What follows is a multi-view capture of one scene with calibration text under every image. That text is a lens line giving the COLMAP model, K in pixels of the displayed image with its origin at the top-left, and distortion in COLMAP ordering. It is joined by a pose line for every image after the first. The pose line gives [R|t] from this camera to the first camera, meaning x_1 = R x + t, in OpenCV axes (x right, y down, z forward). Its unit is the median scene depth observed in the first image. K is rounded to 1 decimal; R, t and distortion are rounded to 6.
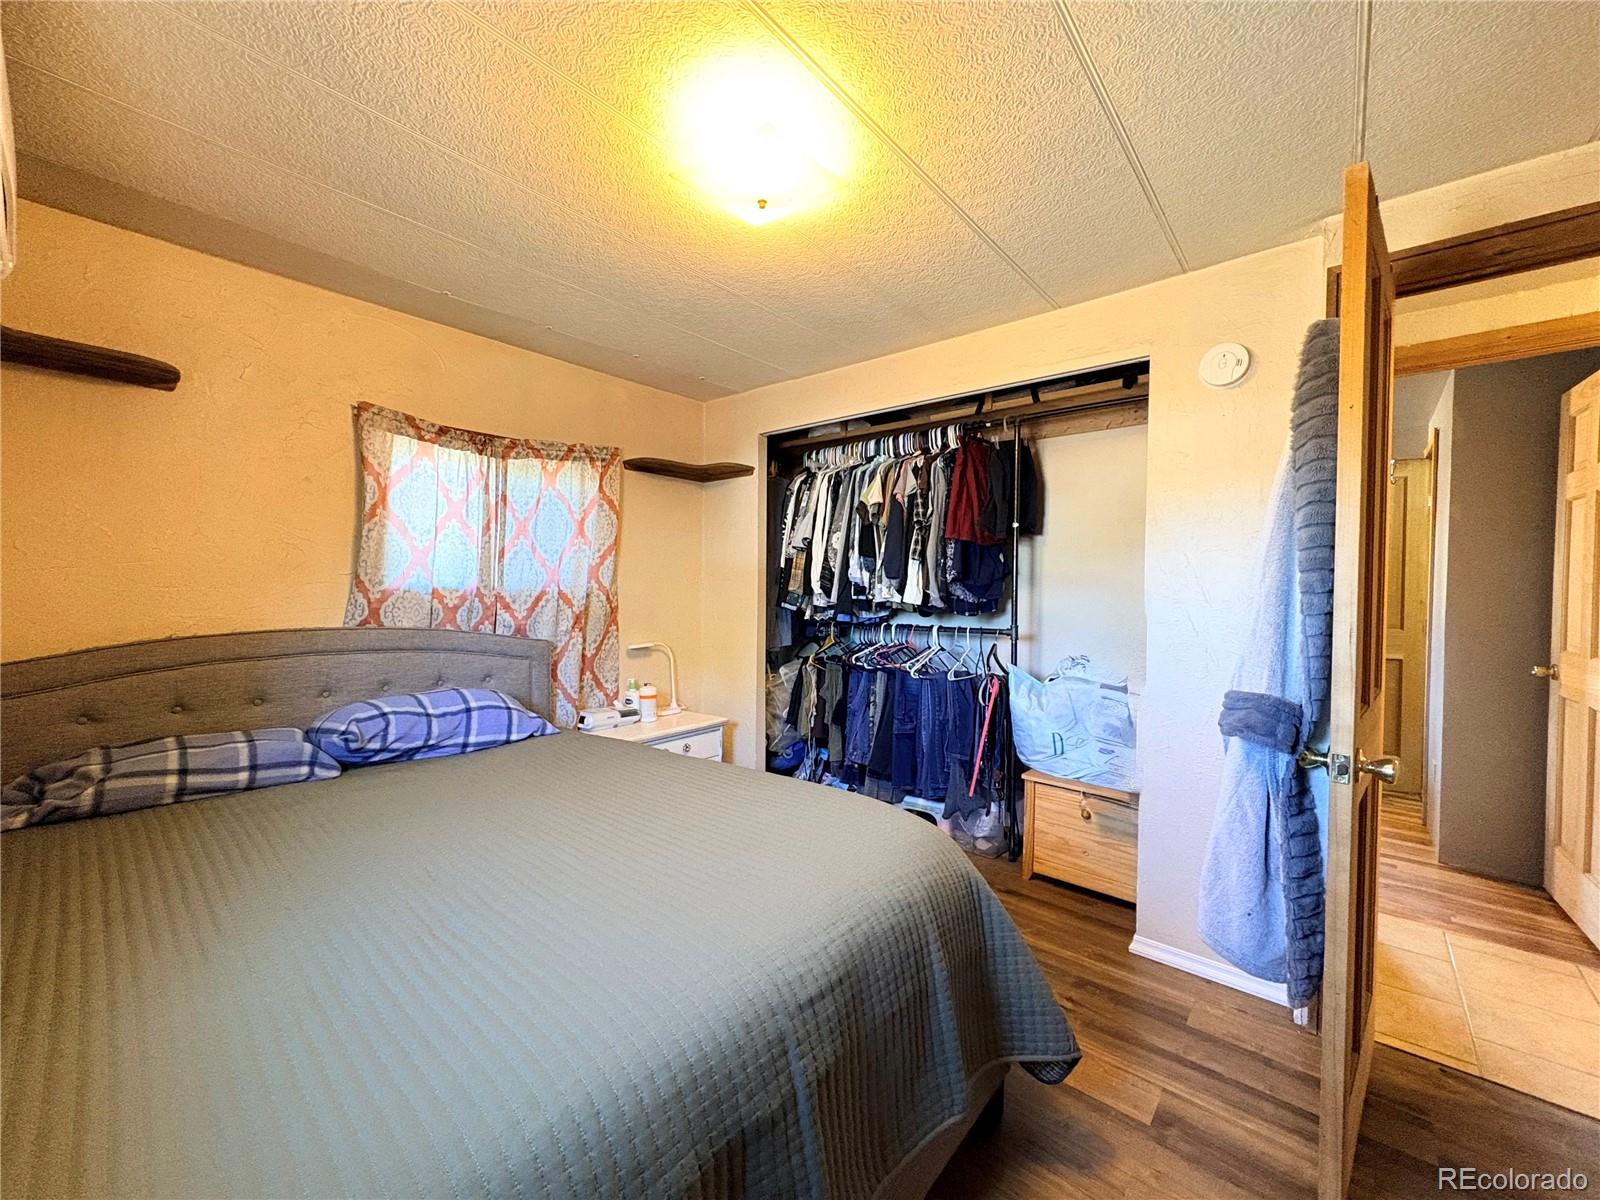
lens RADIAL K [[638.6, 0, 800.0], [0, 638.6, 600.0], [0, 0, 1]] dist [0.002925, 0.000625]
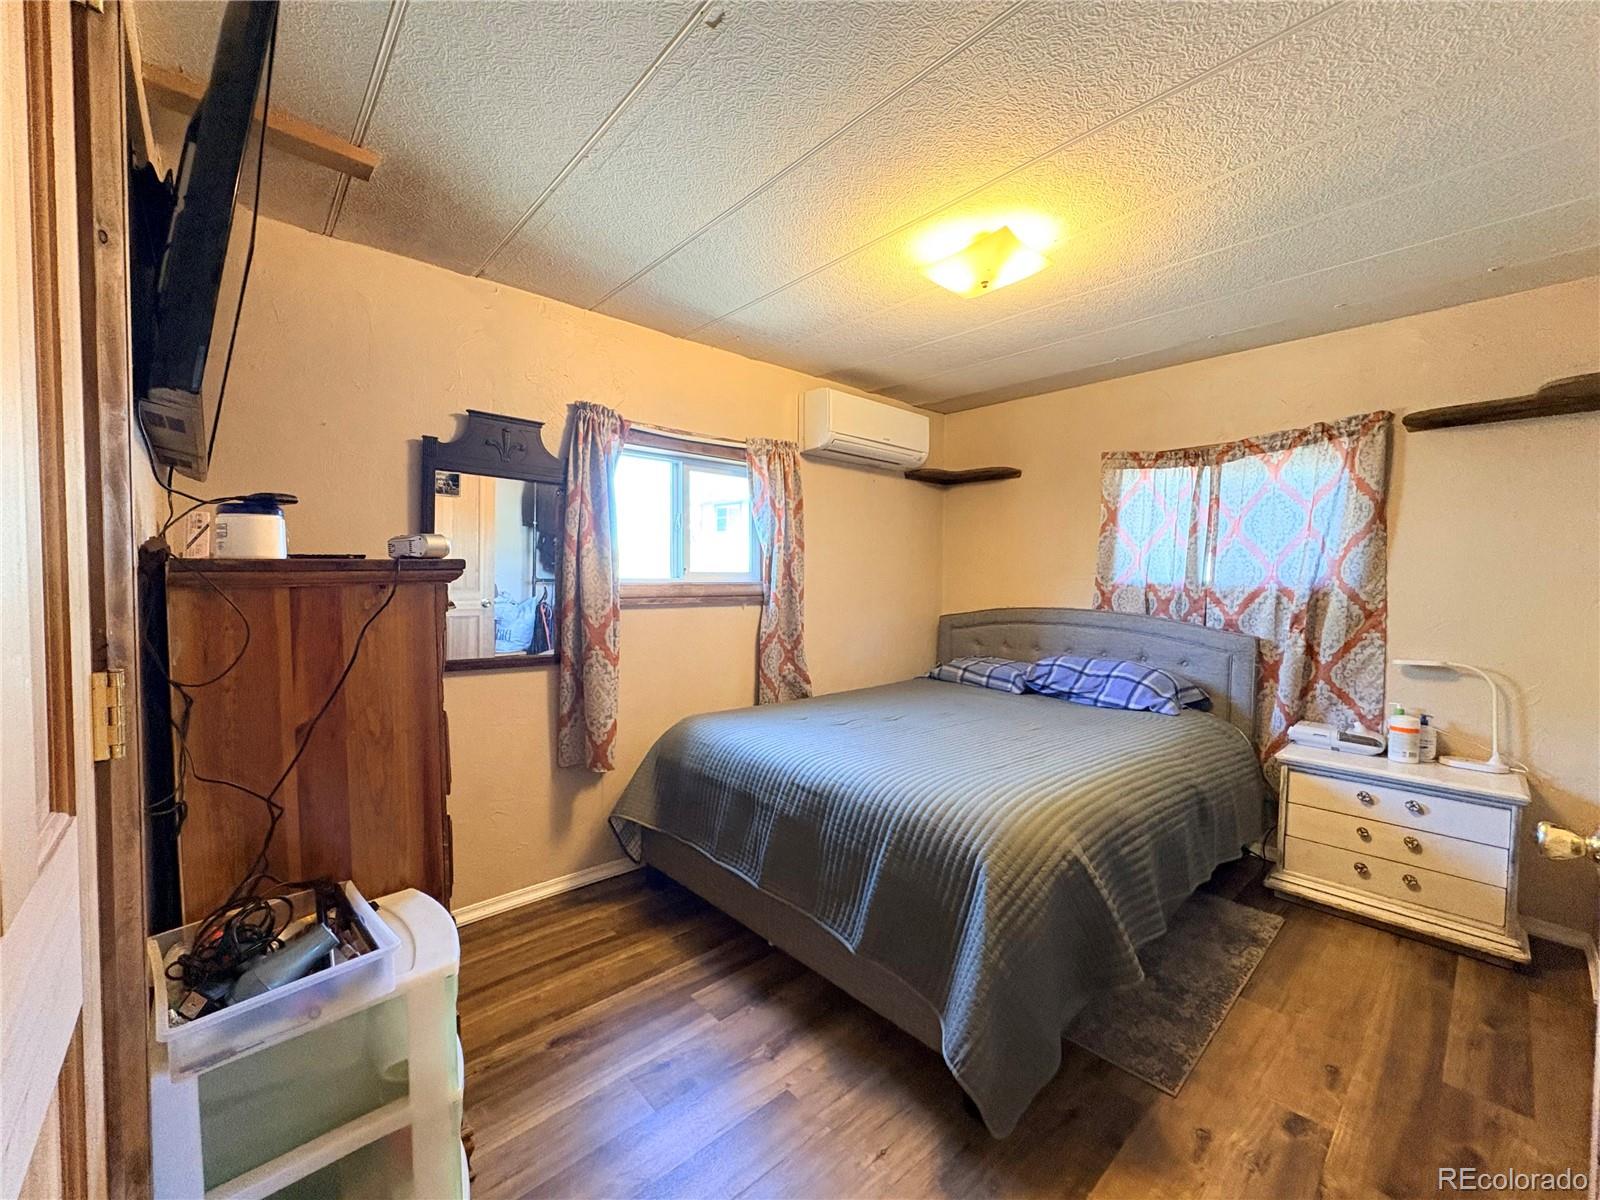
lens RADIAL K [[638.6, 0, 800.0], [0, 638.6, 600.0], [0, 0, 1]] dist [0.002925, 0.000625]
pose [[-0.129962, 0.028132, -0.991120, 0.729359], [-0.031386, 0.998980, 0.032470, -0.005062], [0.991022, 0.035327, -0.128947, 0.461364]]
